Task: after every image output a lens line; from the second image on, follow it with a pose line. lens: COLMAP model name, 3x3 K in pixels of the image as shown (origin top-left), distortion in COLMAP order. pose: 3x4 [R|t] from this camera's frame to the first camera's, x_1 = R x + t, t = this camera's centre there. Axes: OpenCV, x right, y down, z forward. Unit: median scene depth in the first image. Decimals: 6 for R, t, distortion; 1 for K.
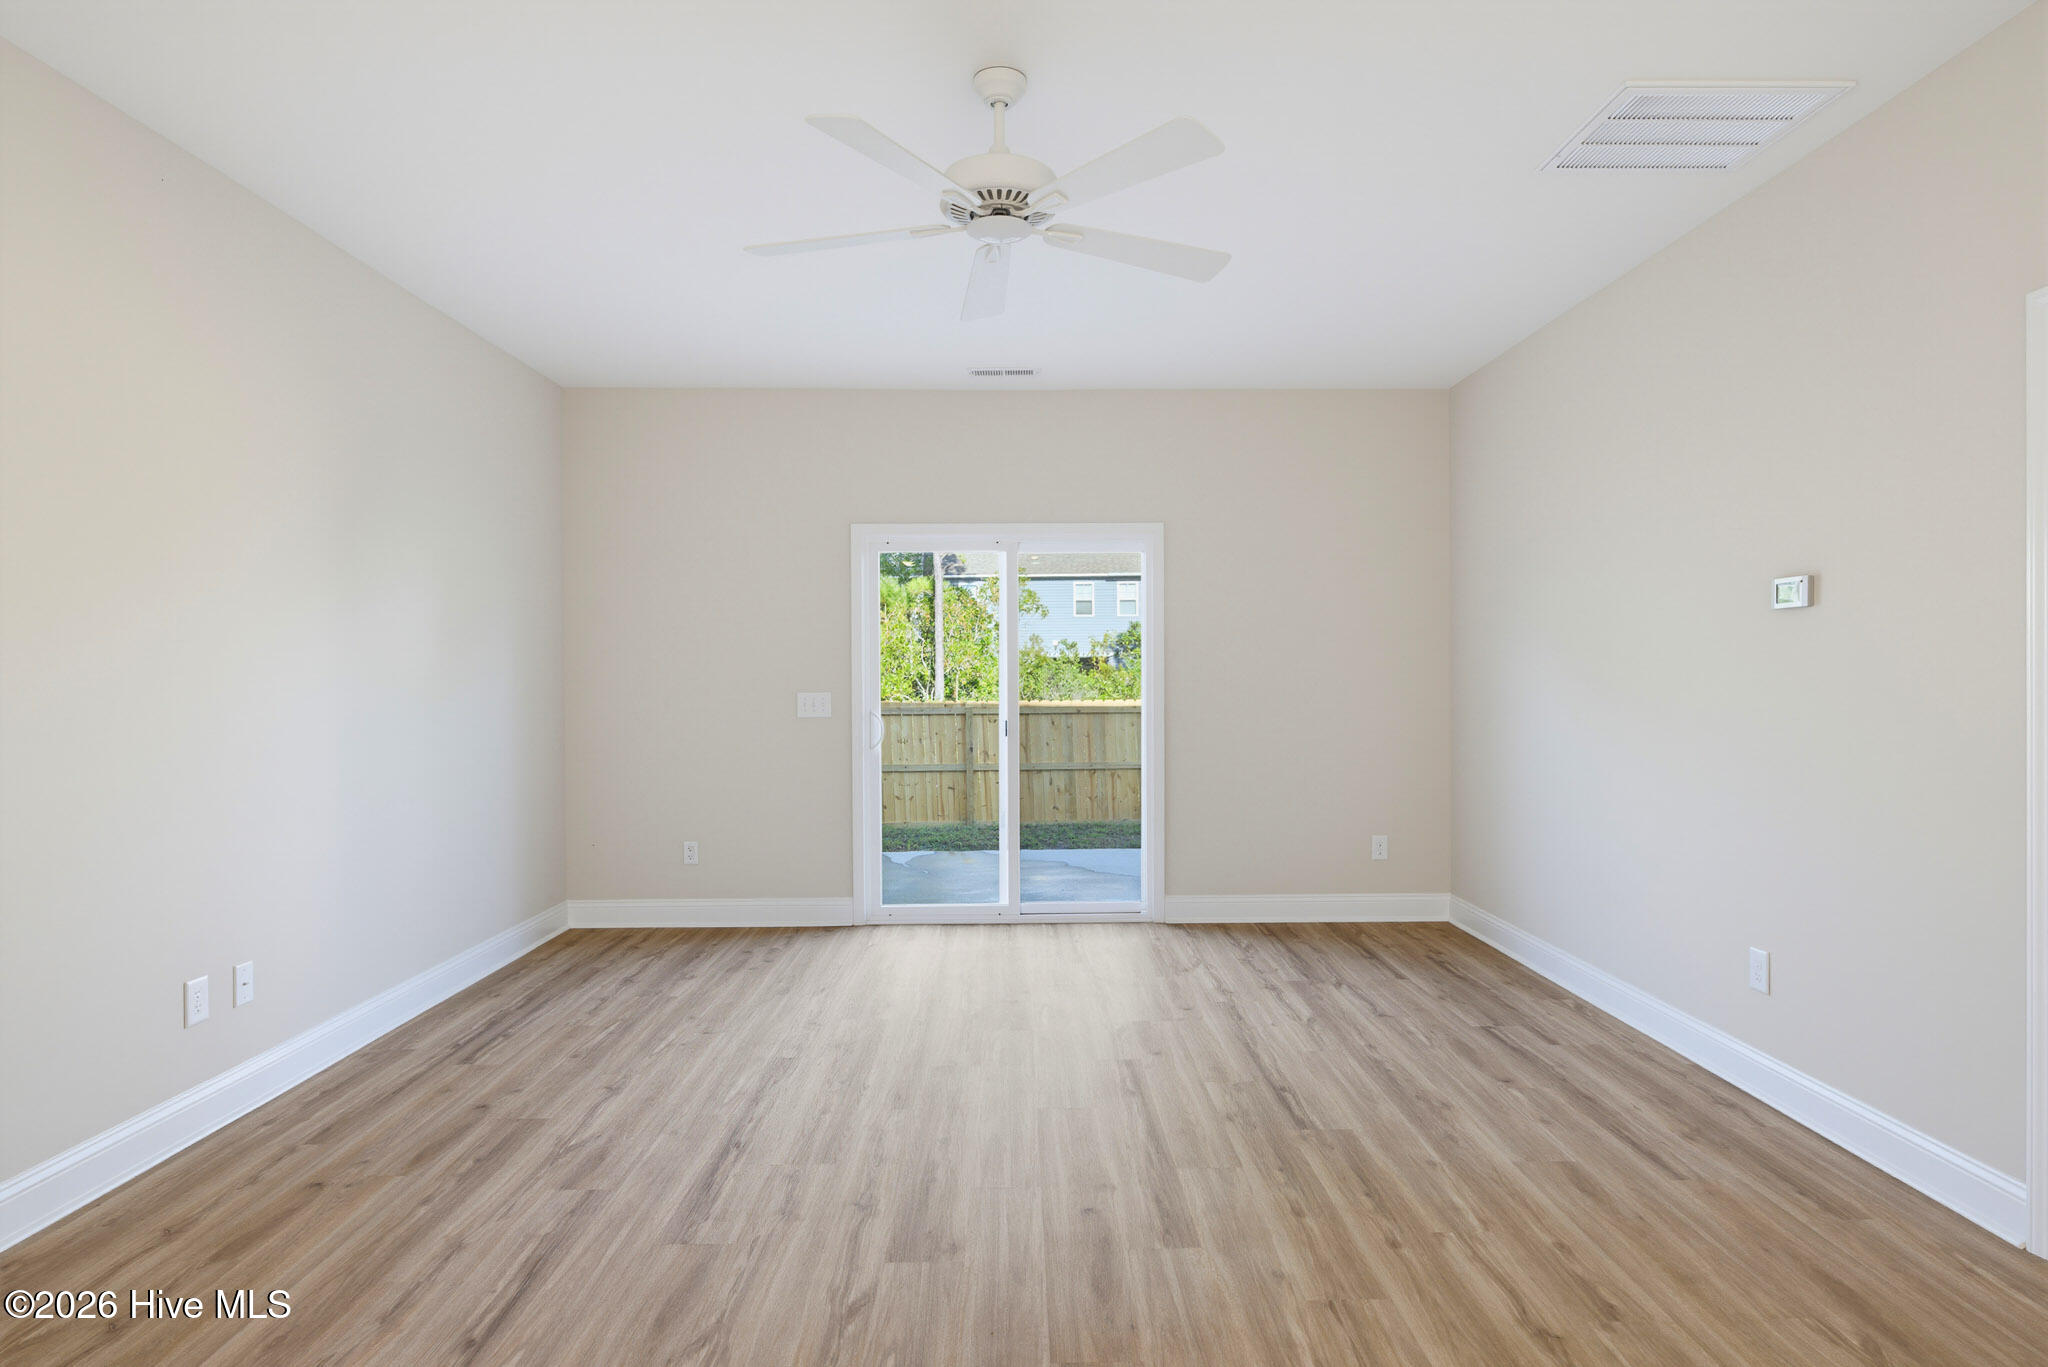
lens RADIAL K [[1102.8, 0, 1034.8], [0, 1102.8, 689.8], [0, 0, 1]] dist [-0.000373, 0.000227]
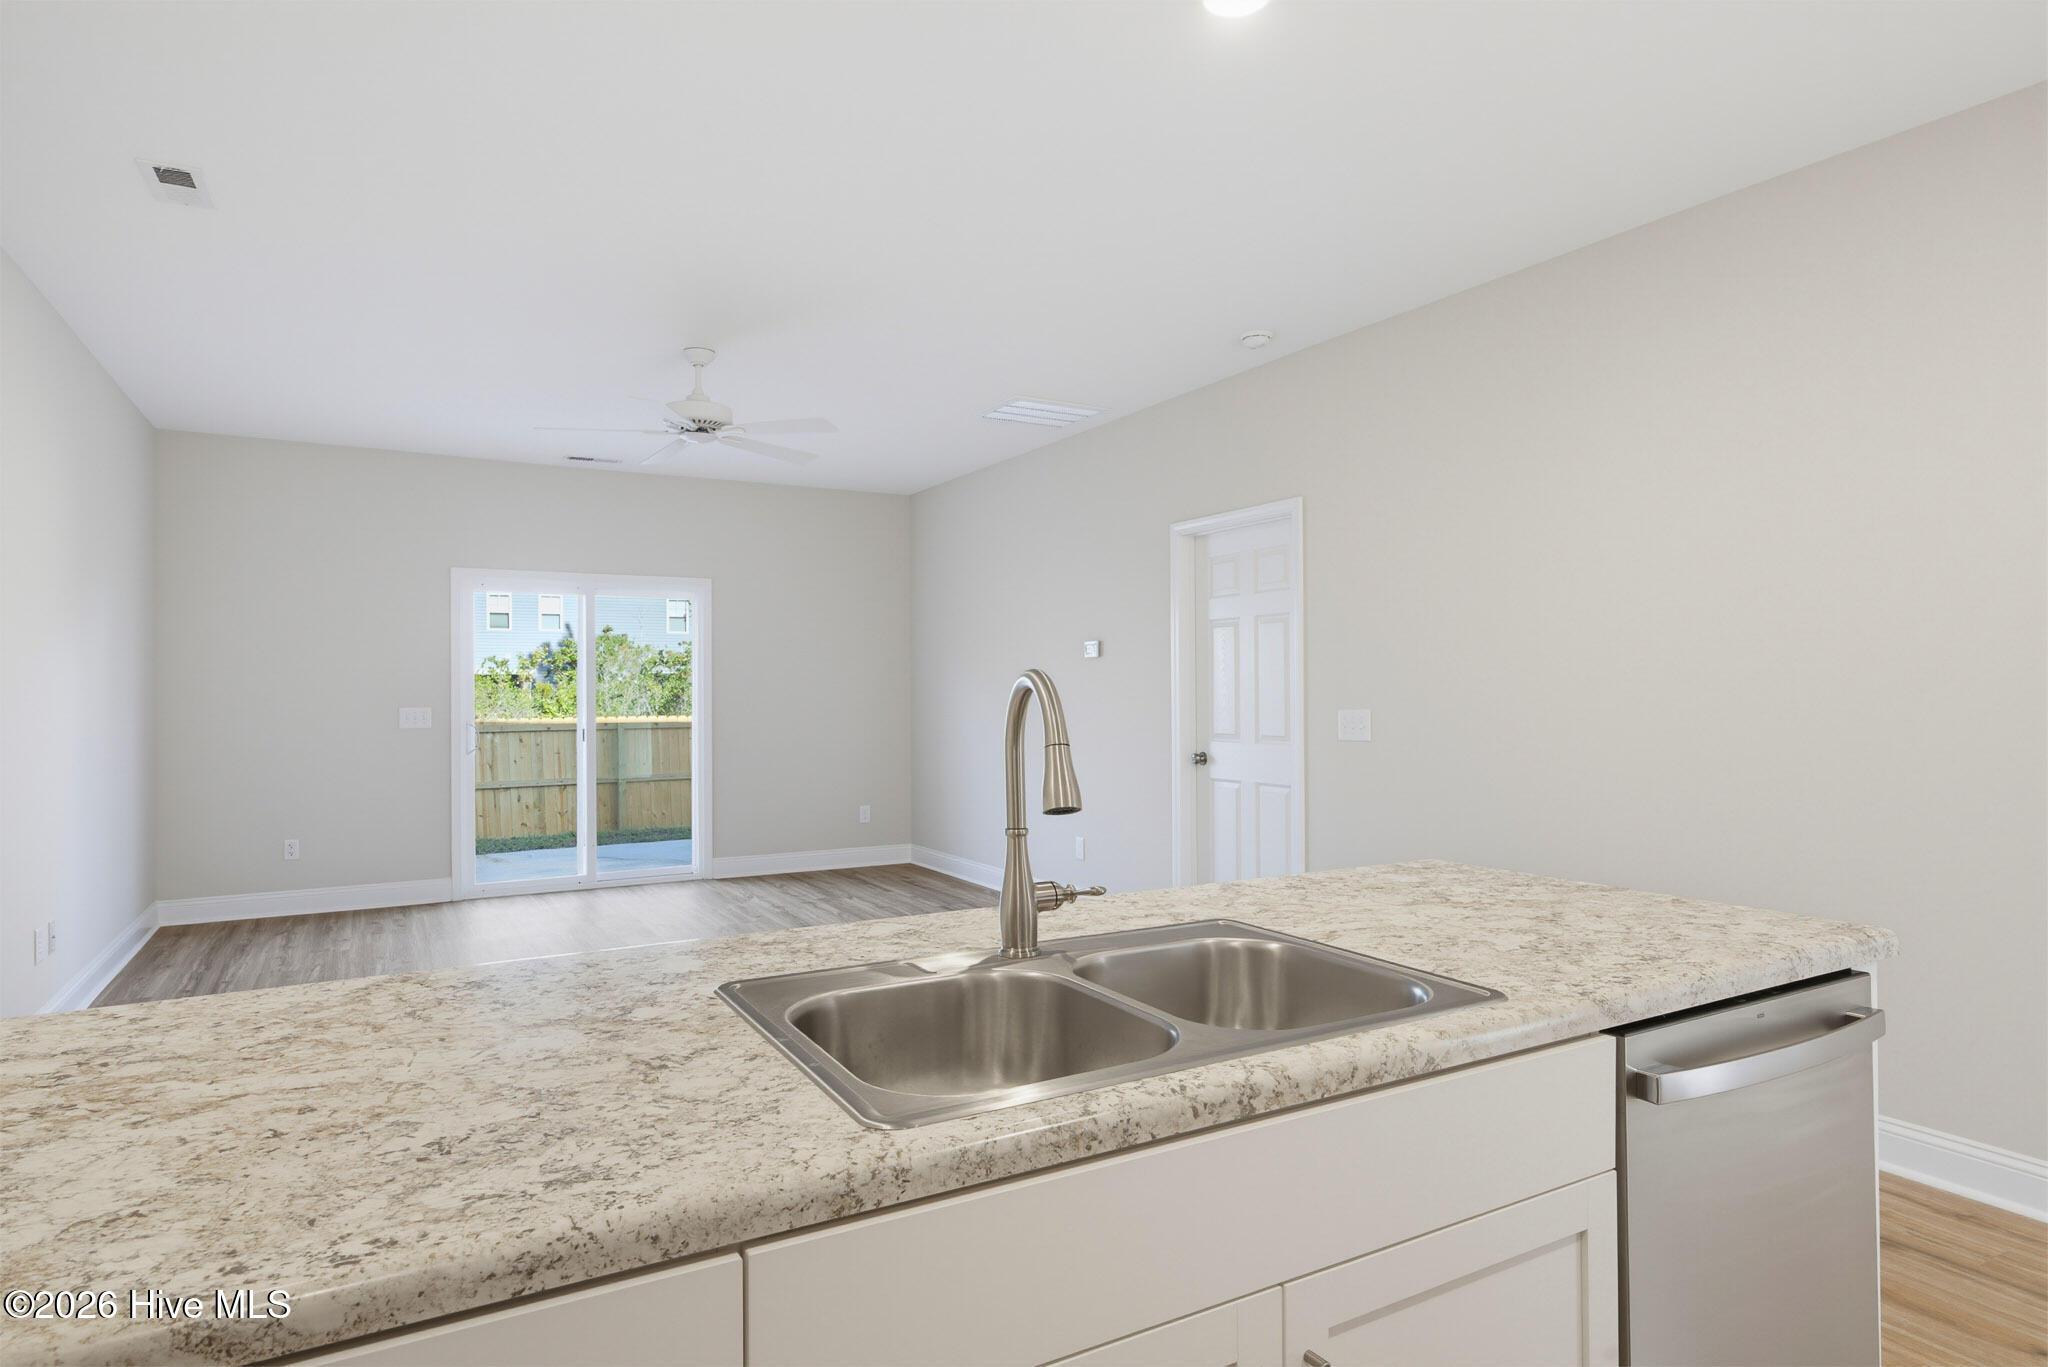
lens RADIAL K [[1140.8, 0, 1035.1], [0, 1140.8, 686.3], [0, 0, 1]] dist [-0.000527, 0.002039]
pose [[0.874438, 0.002676, 0.485131, -0.337996], [0.007244, 0.999801, -0.018572, 0.011722], [-0.485084, 0.019755, 0.874244, -0.637255]]
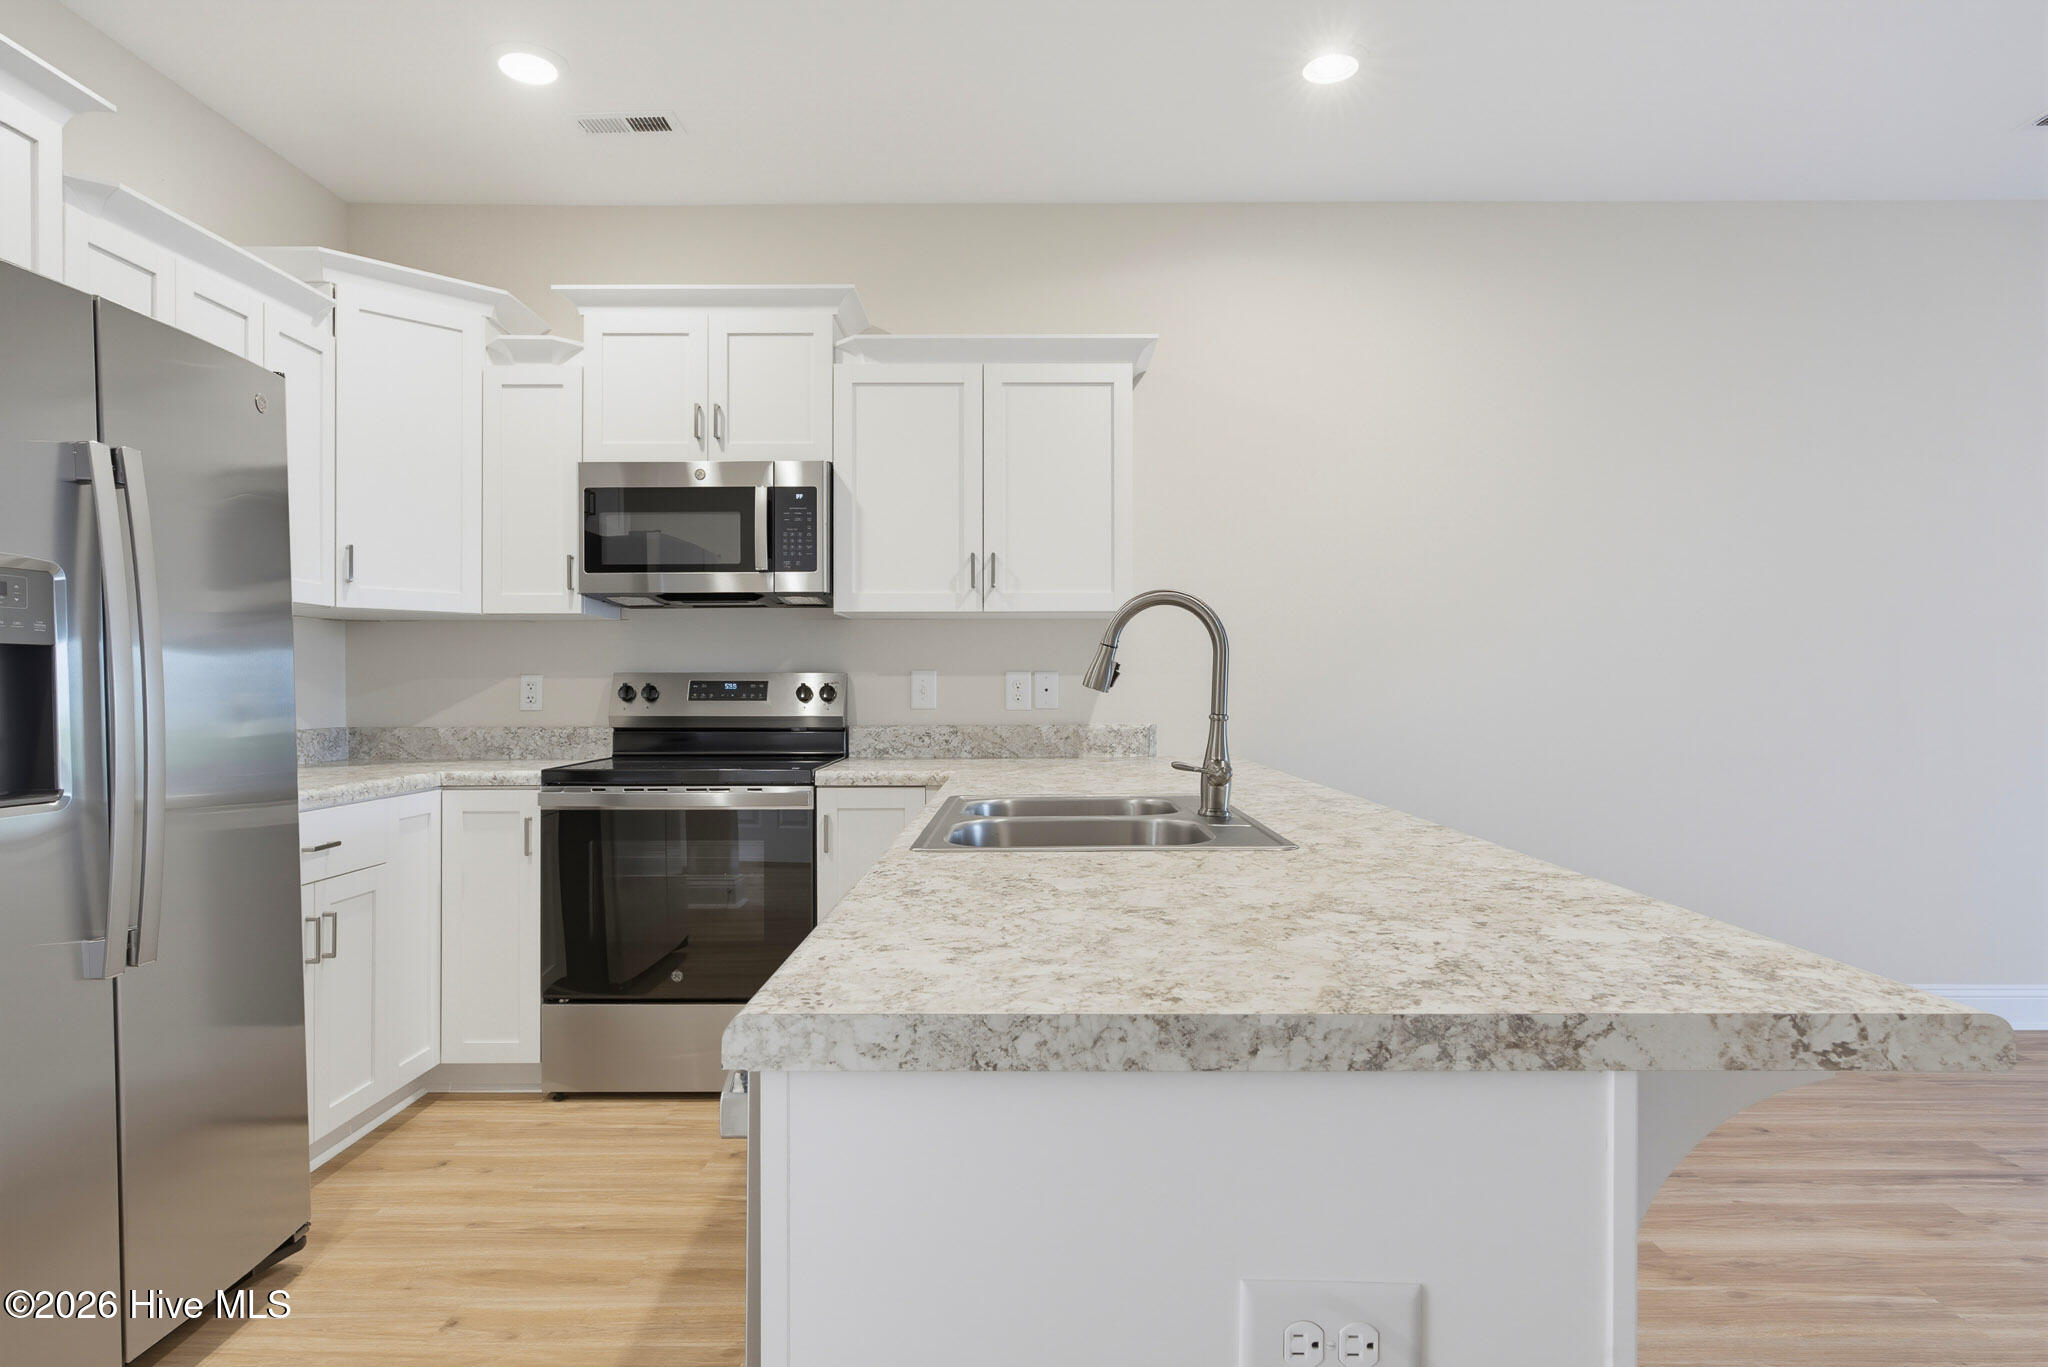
lens RADIAL K [[1178.4, 0, 1024.0], [0, 1178.4, 683.5], [0, 0, 1]] dist [-0.004965, 0.001488]
pose [[-0.016868, 0.003623, -0.999851, 0.453784], [-0.011150, 0.999931, 0.003811, 0.041773], [0.999796, 0.011212, -0.016827, -0.335589]]
